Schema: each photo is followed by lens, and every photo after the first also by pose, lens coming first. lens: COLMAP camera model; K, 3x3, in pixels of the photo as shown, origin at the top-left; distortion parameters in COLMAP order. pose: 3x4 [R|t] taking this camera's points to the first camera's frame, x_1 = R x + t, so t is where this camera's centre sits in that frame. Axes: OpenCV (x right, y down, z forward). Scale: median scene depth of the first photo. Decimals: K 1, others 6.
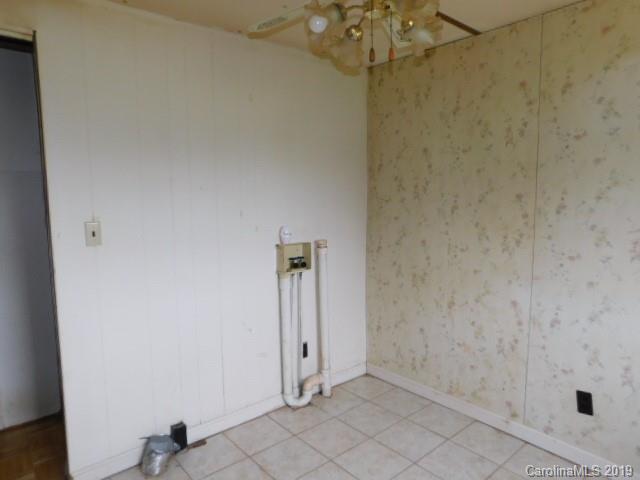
lens RADIAL K [[429.2, 0, 323.2], [0, 429.2, 239.1], [0, 0, 1]] dist [-0.050597, 0.042877]
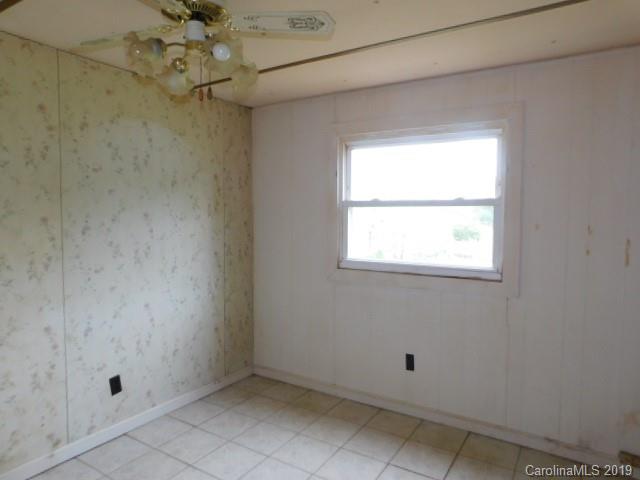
lens RADIAL K [[429.2, 0, 323.2], [0, 429.2, 239.1], [0, 0, 1]] dist [-0.050597, 0.042877]
pose [[-0.311529, -0.046704, 0.949088, -0.691670], [0.098525, 0.991821, 0.081147, -0.073721], [-0.945115, 0.118788, -0.304379, 0.713685]]
